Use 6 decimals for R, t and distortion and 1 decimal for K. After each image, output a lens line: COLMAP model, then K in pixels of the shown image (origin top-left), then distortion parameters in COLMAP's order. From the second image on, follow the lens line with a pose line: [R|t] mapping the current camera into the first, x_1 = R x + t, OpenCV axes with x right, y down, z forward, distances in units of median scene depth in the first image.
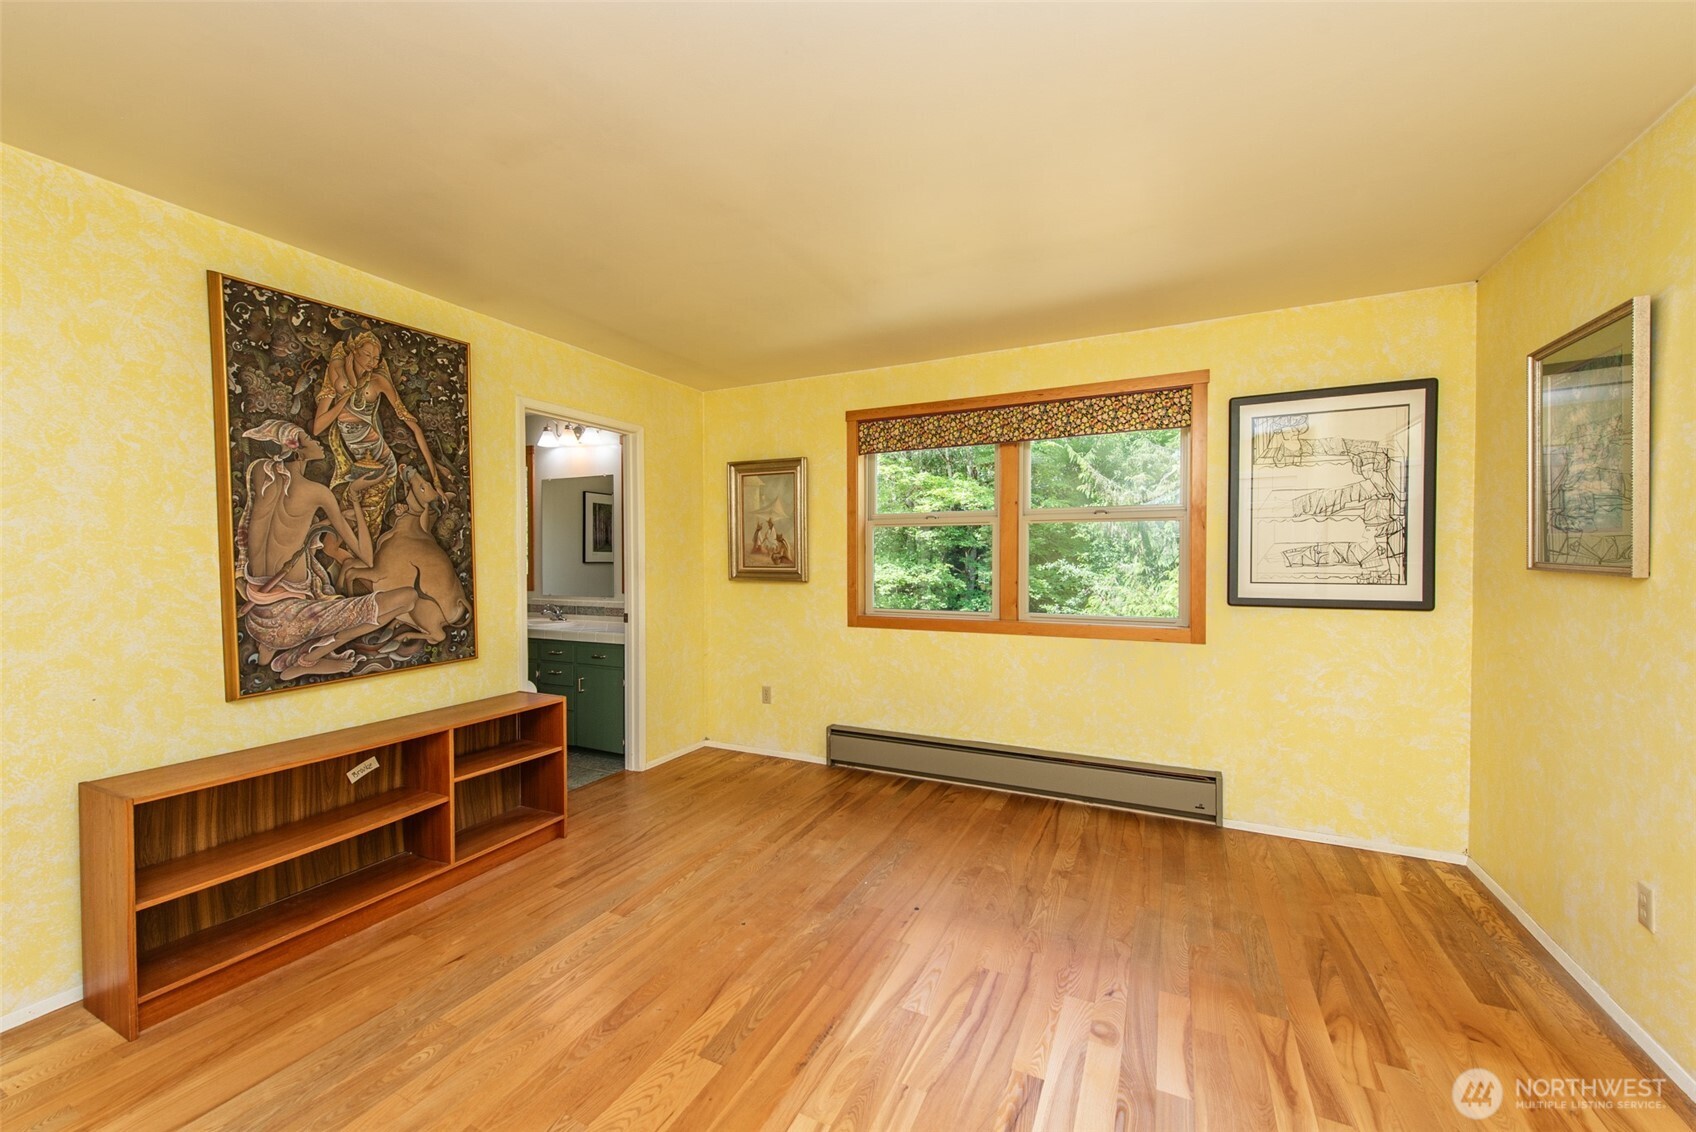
lens RADIAL K [[666.2, 0, 859.4], [0, 666.2, 567.4], [0, 0, 1]] dist [0.017220, -0.004048]
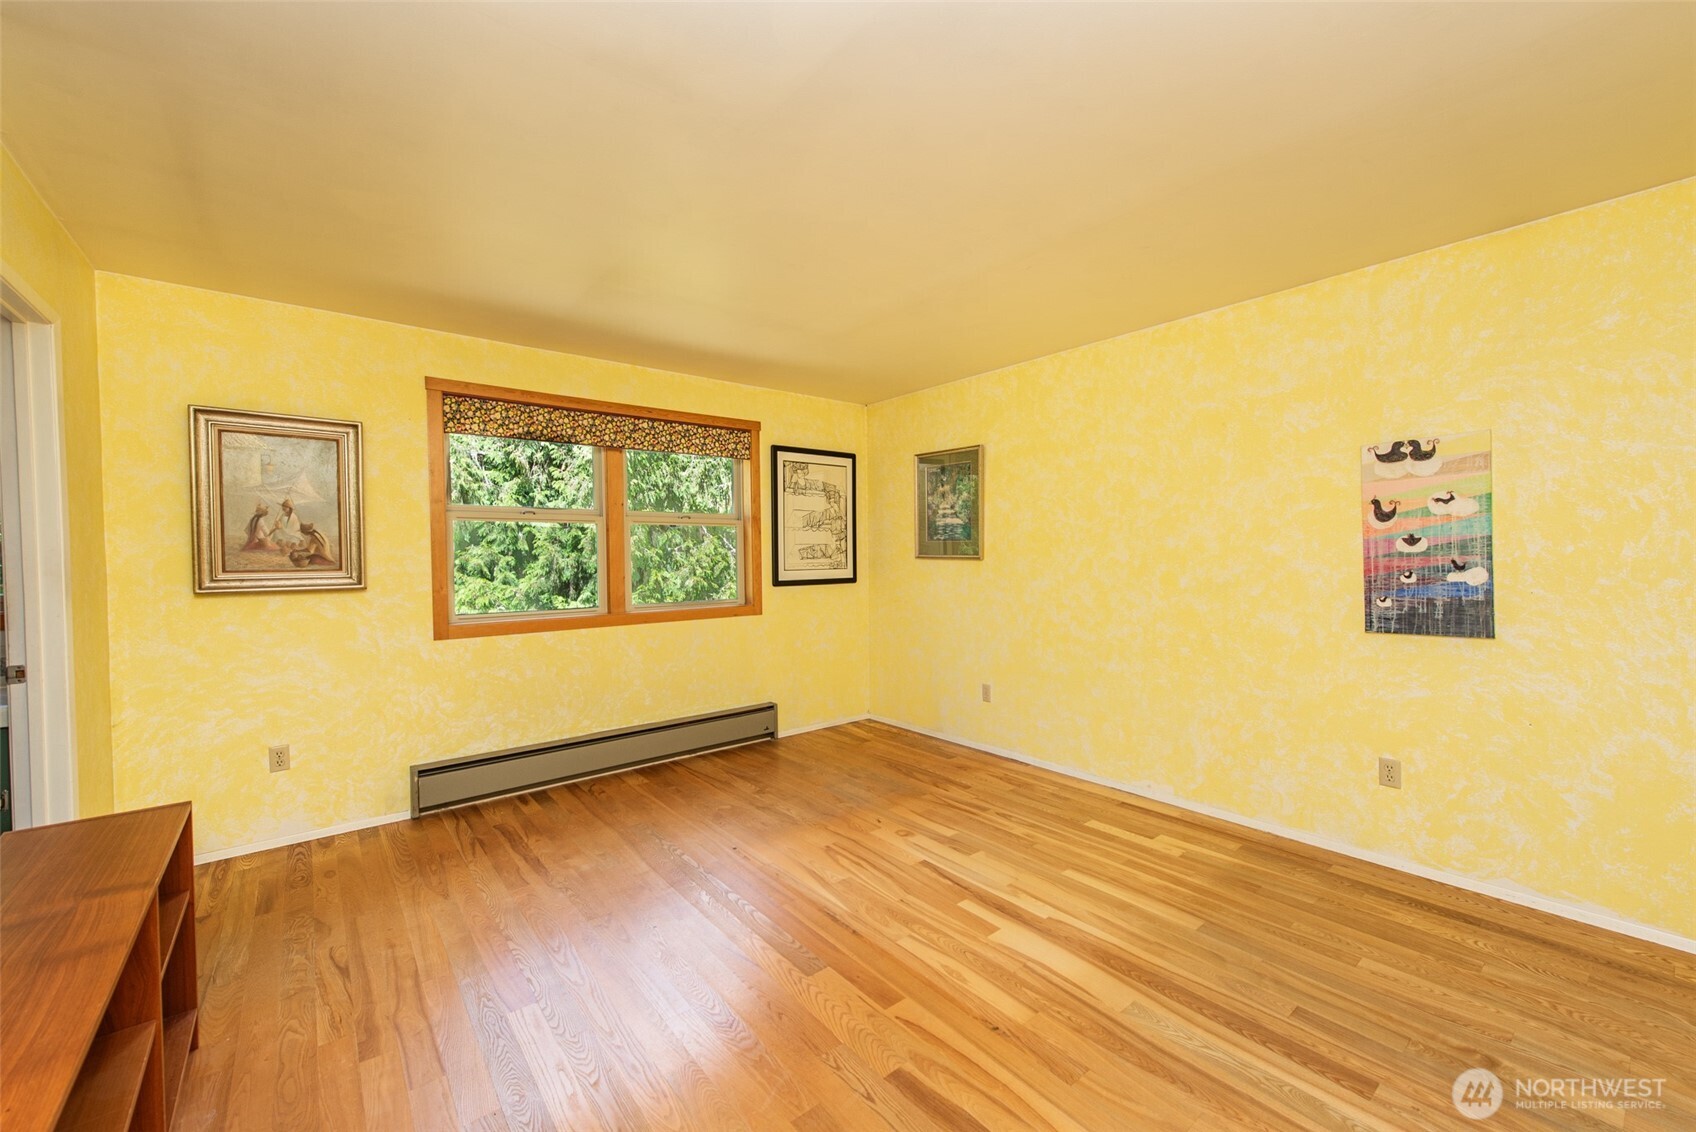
lens RADIAL K [[666.2, 0, 851.6], [0, 666.2, 565.6], [0, 0, 1]] dist [0.017220, -0.004048]
pose [[0.416997, -0.019195, 0.908705, -0.680341], [0.022450, 0.999689, 0.010815, -0.000357], [-0.908631, 0.015890, 0.417299, 0.233131]]
